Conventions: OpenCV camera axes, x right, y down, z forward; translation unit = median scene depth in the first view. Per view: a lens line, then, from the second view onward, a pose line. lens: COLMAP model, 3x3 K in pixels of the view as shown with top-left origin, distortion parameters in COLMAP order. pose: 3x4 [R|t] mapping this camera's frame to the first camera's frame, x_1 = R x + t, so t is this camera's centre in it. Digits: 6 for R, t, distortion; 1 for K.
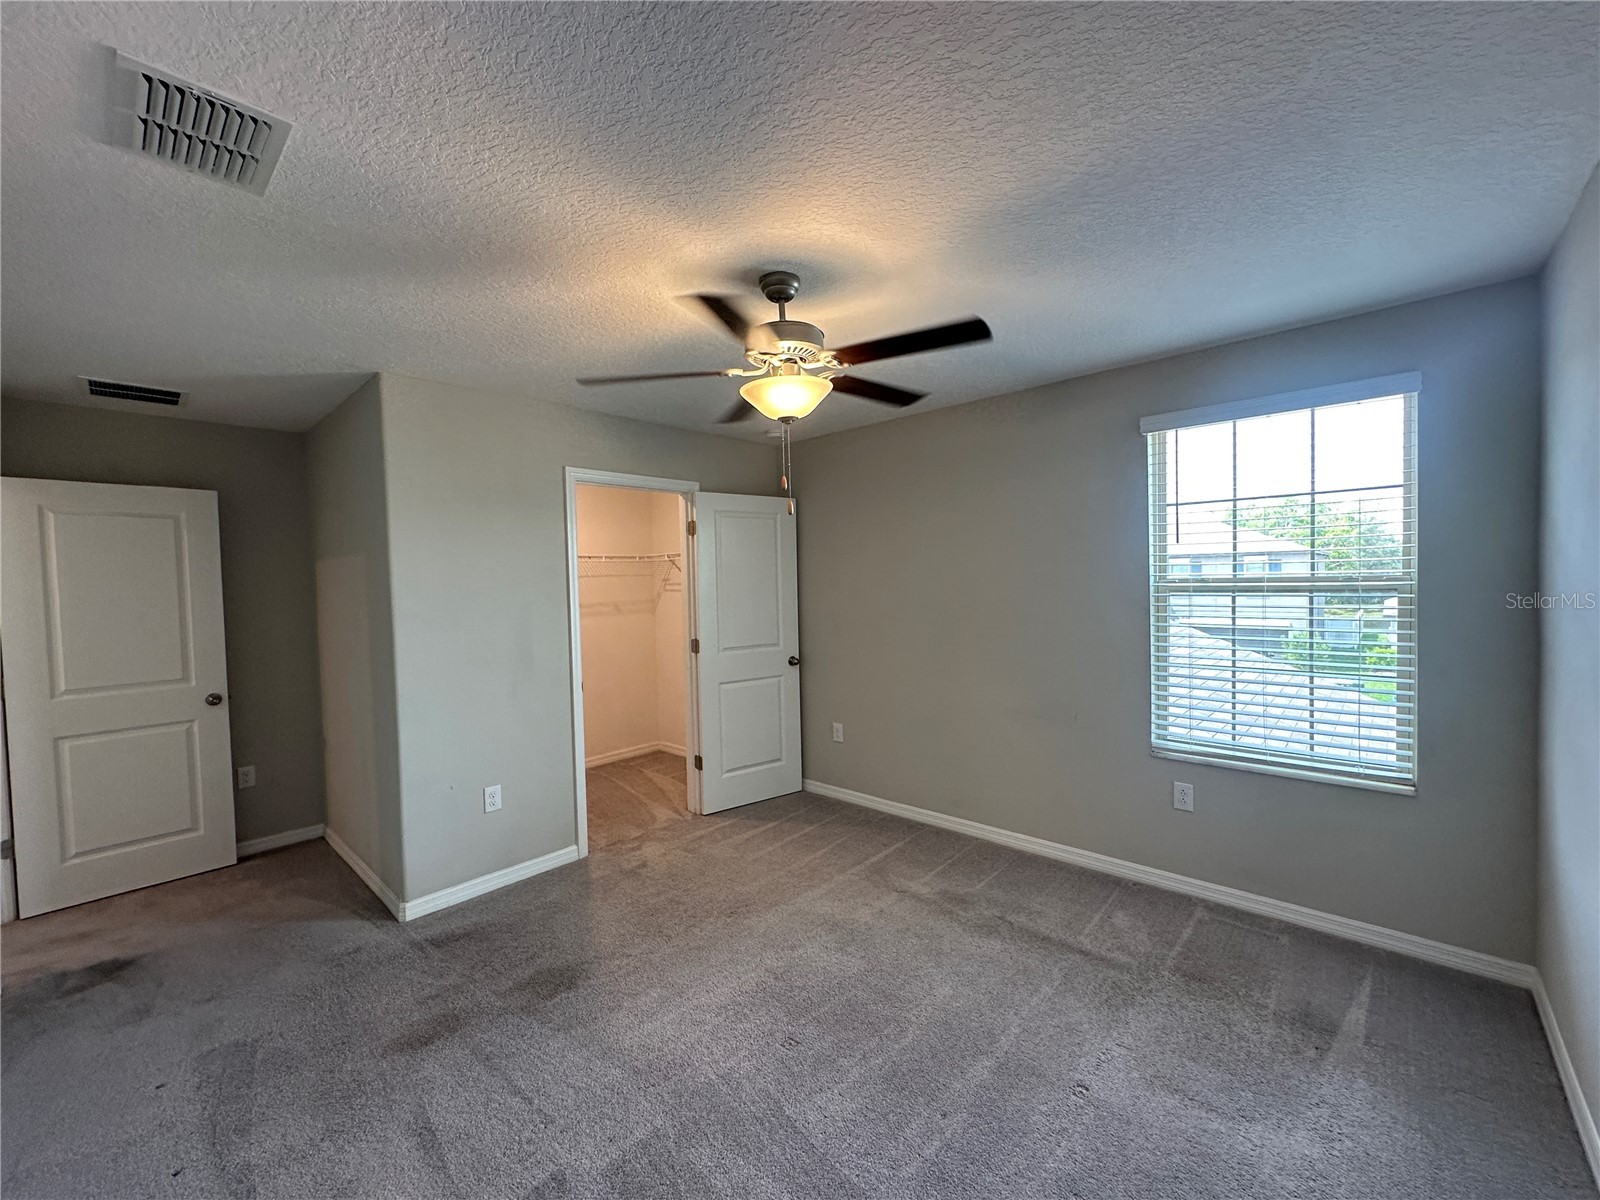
lens RADIAL K [[636.5, 0, 806.7], [0, 636.5, 597.2], [0, 0, 1]] dist [0.000655, 0.000466]
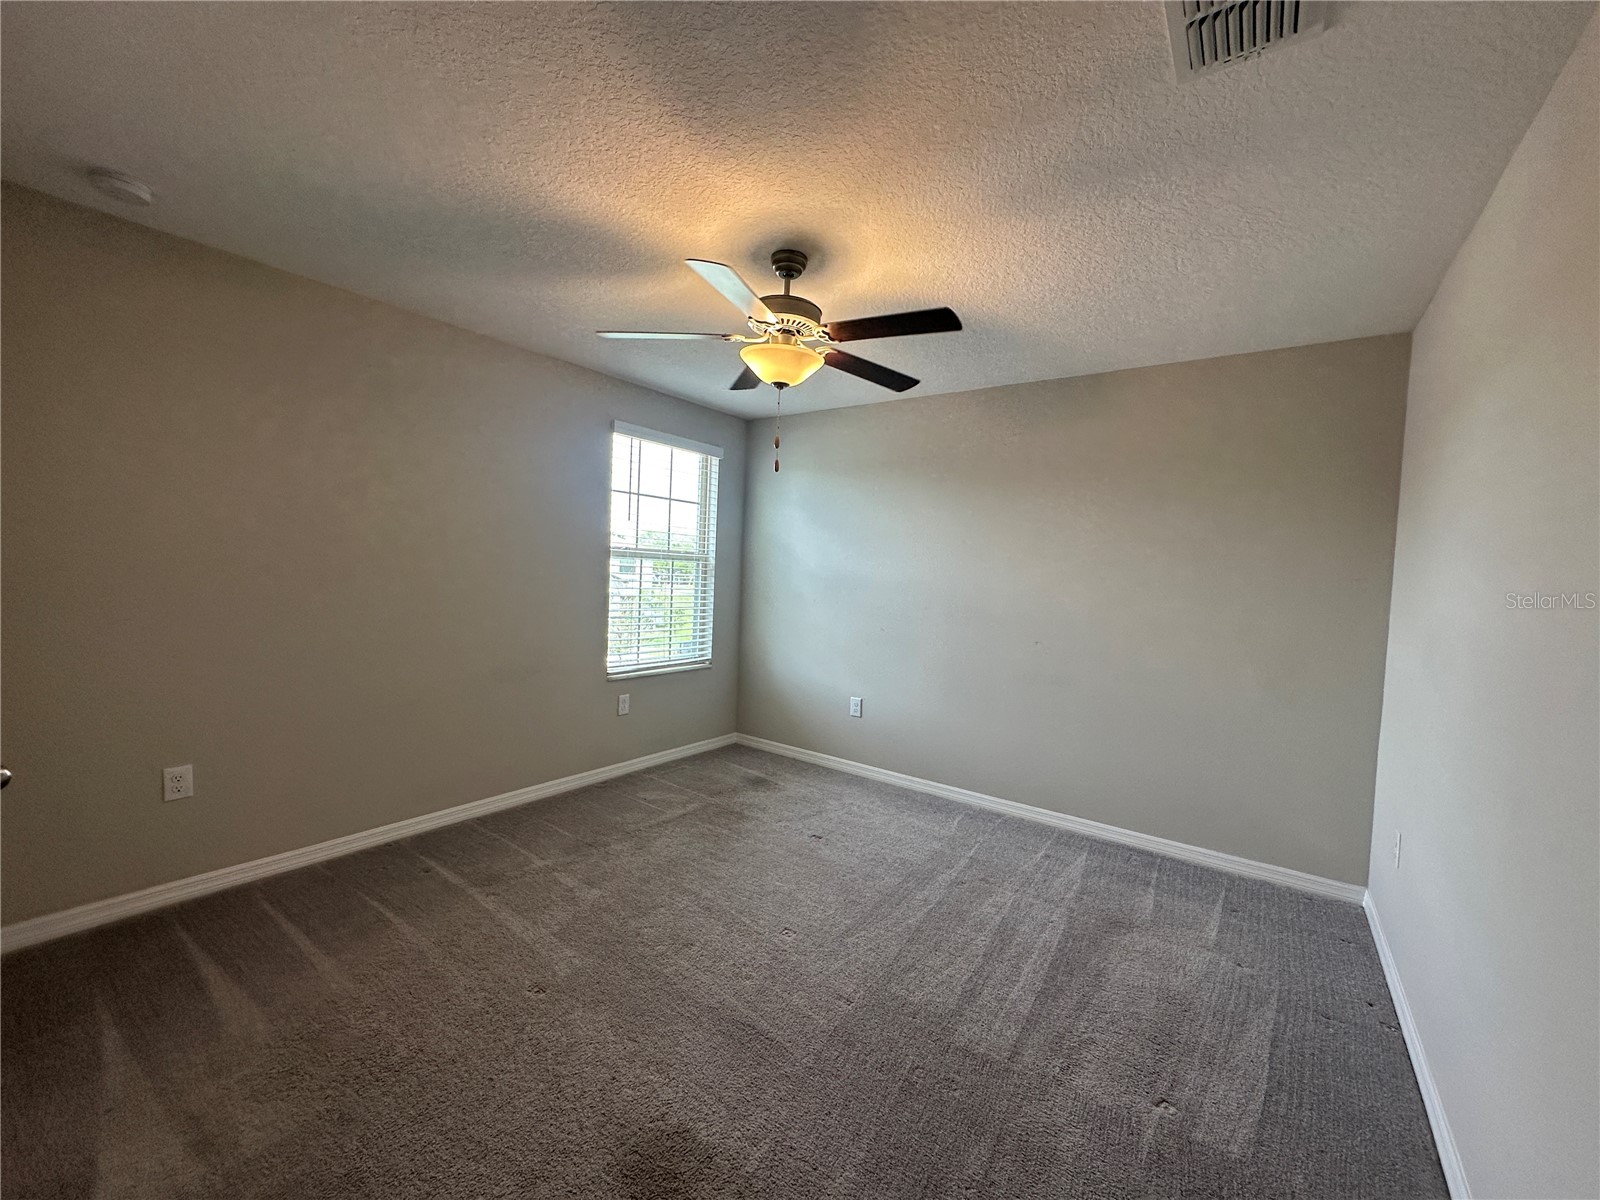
lens RADIAL K [[642.4, 0, 800.0], [0, 642.4, 600.0], [0, 0, 1]] dist [-0.002747, 0.000108]
pose [[-0.099192, -0.031495, 0.994570, -0.895352], [-0.020496, 0.999352, 0.029603, 0.041252], [-0.994857, -0.017448, -0.099773, 0.833594]]
